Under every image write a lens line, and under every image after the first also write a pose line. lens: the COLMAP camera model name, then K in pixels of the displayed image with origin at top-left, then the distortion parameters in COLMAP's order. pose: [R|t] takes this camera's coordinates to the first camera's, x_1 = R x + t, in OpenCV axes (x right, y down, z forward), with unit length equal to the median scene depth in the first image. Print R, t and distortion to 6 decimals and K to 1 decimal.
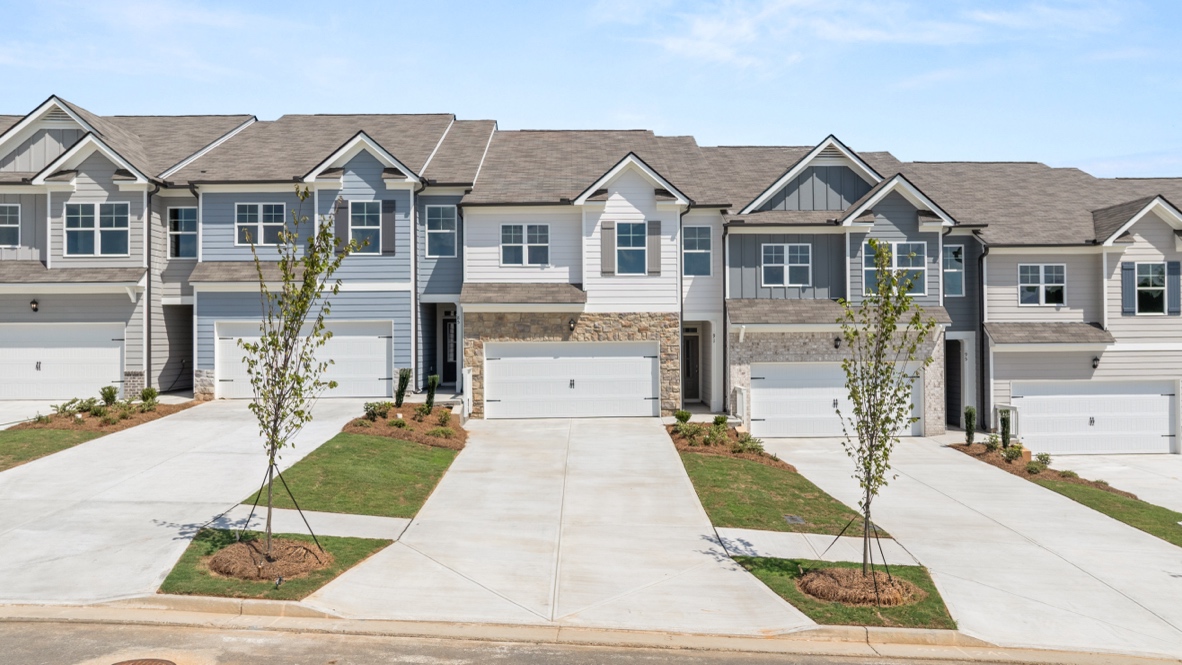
lens RADIAL K [[842.1, 0, 605.6], [0, 842.1, 340.3], [0, 0, 1]] dist [-0.014103, 0.002527]
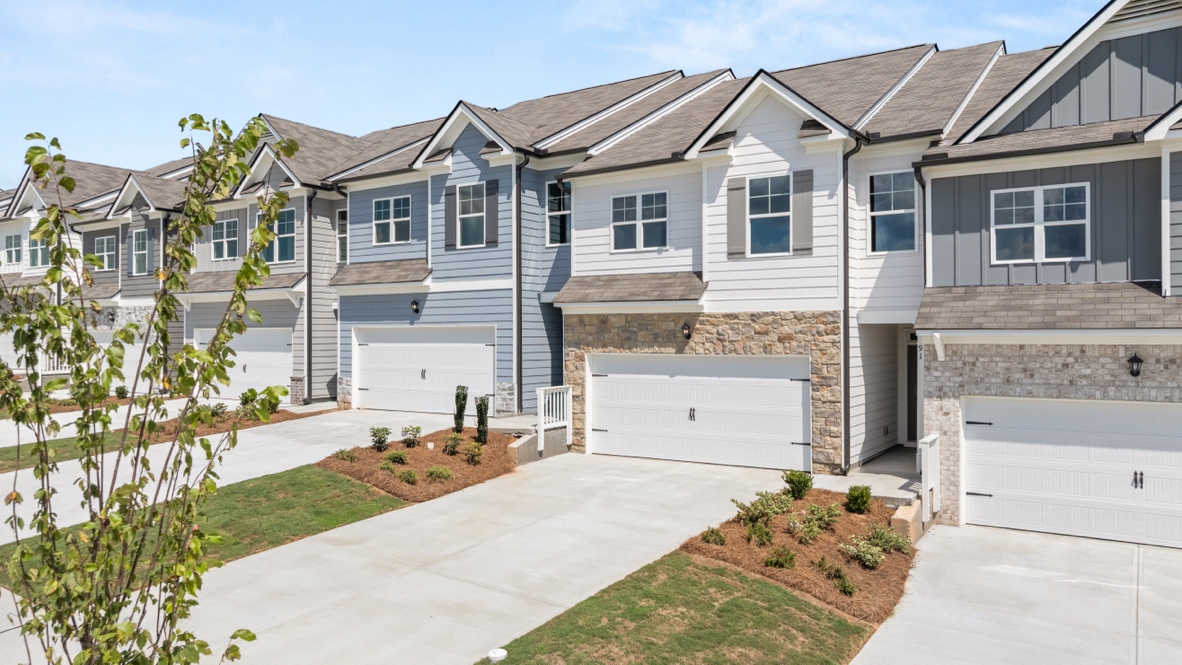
lens RADIAL K [[842.1, 0, 593.1], [0, 842.1, 330.3], [0, 0, 1]] dist [-0.014103, 0.002527]
pose [[0.819680, 0.000794, -0.572821, 0.295397], [-0.006149, 0.999954, -0.007412, -0.012954], [0.572788, 0.009598, 0.819647, 0.375435]]
